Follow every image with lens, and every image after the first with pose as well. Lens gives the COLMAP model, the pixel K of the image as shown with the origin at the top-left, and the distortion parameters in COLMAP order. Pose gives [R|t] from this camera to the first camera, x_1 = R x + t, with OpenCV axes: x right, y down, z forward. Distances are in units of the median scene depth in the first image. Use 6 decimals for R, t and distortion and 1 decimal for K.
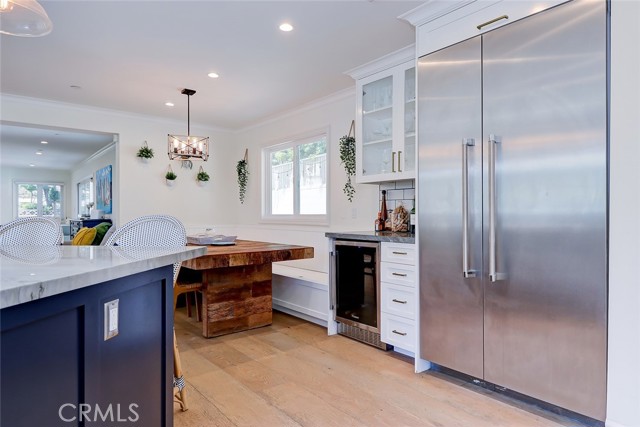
lens RADIAL K [[392.4, 0, 320.0], [0, 392.4, 213.5], [0, 0, 1]] dist [-0.000325, 0.000556]
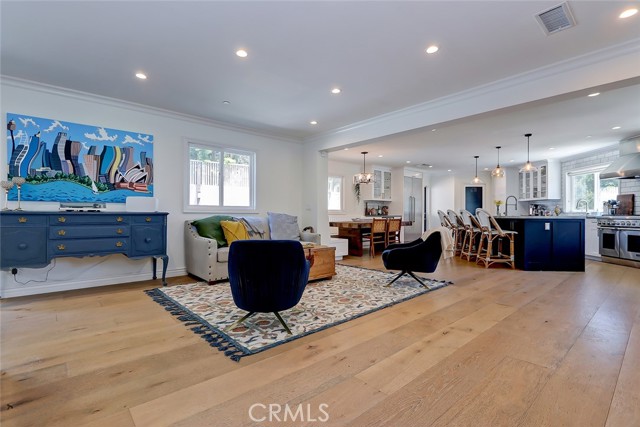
lens RADIAL K [[303.9, 0, 320.0], [0, 303.9, 213.5], [0, 0, 1]] dist [0.005161, 0.000144]
pose [[-0.046023, 0.002905, 0.998936, -2.402668], [-0.003037, 0.999991, -0.003048, 0.041339], [-0.998936, -0.003174, -0.046013, 1.580362]]
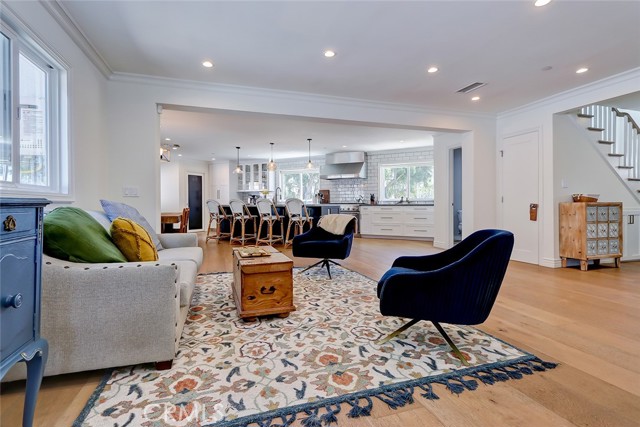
lens RADIAL K [[316.4, 0, 319.9], [0, 316.4, 204.4], [0, 0, 1]] dist [-0.000578, -0.000491]
pose [[-0.935064, 0.004737, 0.354448, -1.665222], [0.005143, 0.999987, 0.000203, 0.045571], [-0.354443, 0.002012, -0.935076, 2.319772]]
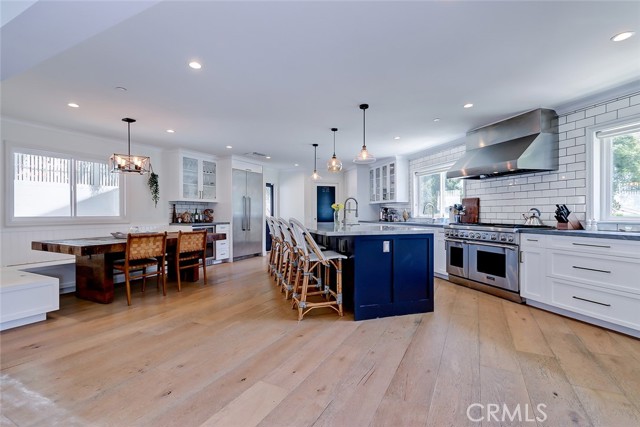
lens RADIAL K [[298.7, 0, 320.0], [0, 298.7, 213.5], [0, 0, 1]] dist [0.009722, -0.000425]
pose [[-0.400503, 0.002047, 0.916293, -1.757525], [0.002016, 0.999997, -0.001353, -0.003986], [-0.916293, 0.001305, -0.400506, 0.983534]]
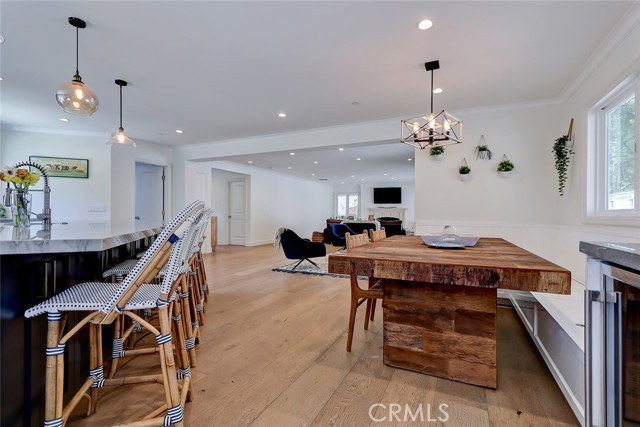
lens RADIAL K [[295.1, 0, 320.0], [0, 295.1, 213.5], [0, 0, 1]] dist [0.003347, -0.000127]
pose [[0.428011, 0.001153, -0.903773, 0.175163], [-0.008989, 0.999955, -0.002981, 0.021590], [0.903729, 0.009400, 0.428002, 0.598845]]
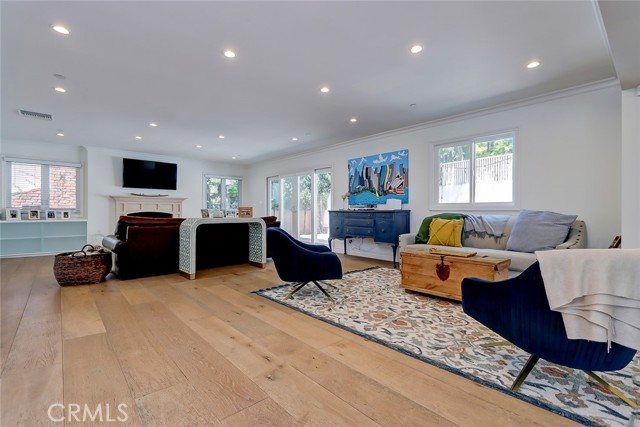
lens RADIAL K [[295.1, 0, 320.0], [0, 295.1, 213.5], [0, 0, 1]] dist [0.003347, -0.000127]
pose [[0.999073, 0.003481, 0.042912, -1.657852], [-0.003729, 0.999977, 0.005700, 0.043255], [-0.042892, -0.005855, 0.999063, 0.731252]]
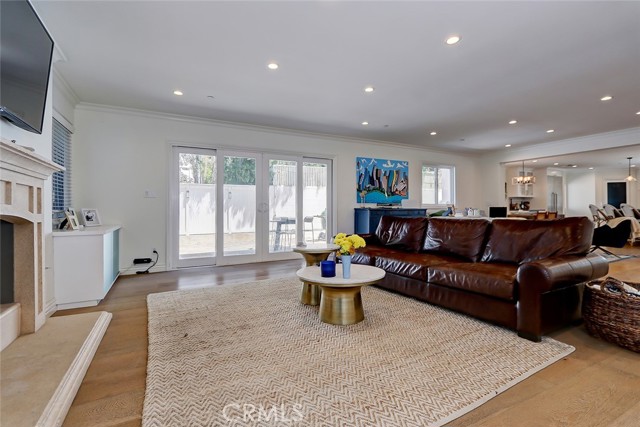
lens RADIAL K [[295.1, 0, 320.0], [0, 295.1, 213.5], [0, 0, 1]] dist [0.003347, -0.000127]
pose [[0.200110, -0.013104, 0.979686, -3.178289], [0.003992, 0.999913, 0.012560, 0.041225], [-0.979765, 0.001398, 0.200145, 2.373784]]
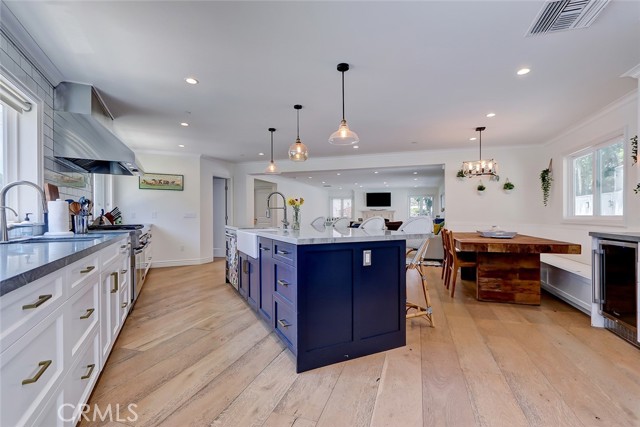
lens RADIAL K [[294.8, 0, 320.0], [0, 294.8, 213.5], [0, 0, 1]] dist [0.012627, 0.000070]
pose [[0.546023, -0.004903, -0.837756, 0.293790], [0.000874, 0.999986, -0.005283, 0.001028], [0.837770, 0.002153, 0.546019, -0.084346]]
